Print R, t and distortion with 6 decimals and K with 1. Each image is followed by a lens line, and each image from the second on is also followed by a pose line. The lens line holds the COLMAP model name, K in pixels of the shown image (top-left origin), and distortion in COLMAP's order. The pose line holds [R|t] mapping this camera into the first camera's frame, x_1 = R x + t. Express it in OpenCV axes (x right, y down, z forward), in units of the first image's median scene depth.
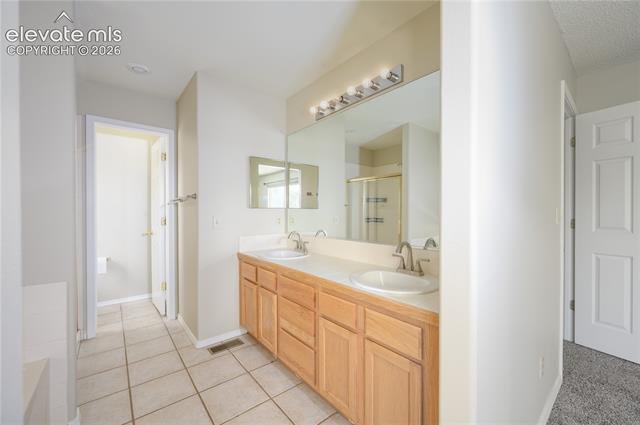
lens RADIAL K [[254.4, 0, 318.3], [0, 254.4, 210.5], [0, 0, 1]] dist [0.000095, -0.000464]
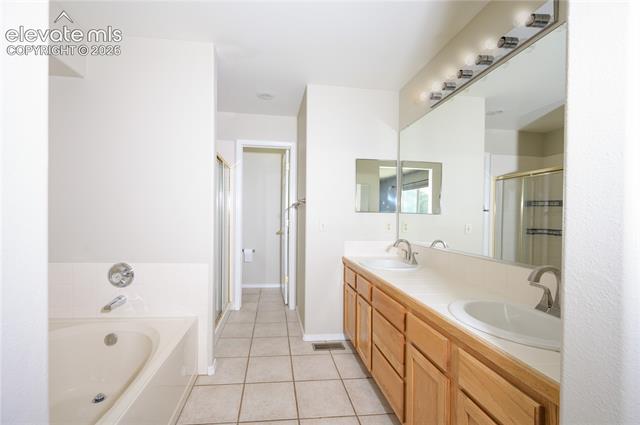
lens RADIAL K [[264.4, 0, 322.0], [0, 264.4, 214.9], [0, 0, 1]] dist [-0.000111, 0.000367]
pose [[0.836438, 0.018441, -0.547751, 0.192391], [-0.018757, 0.999811, 0.005018, -0.002159], [0.547740, 0.006077, 0.836627, 0.093438]]
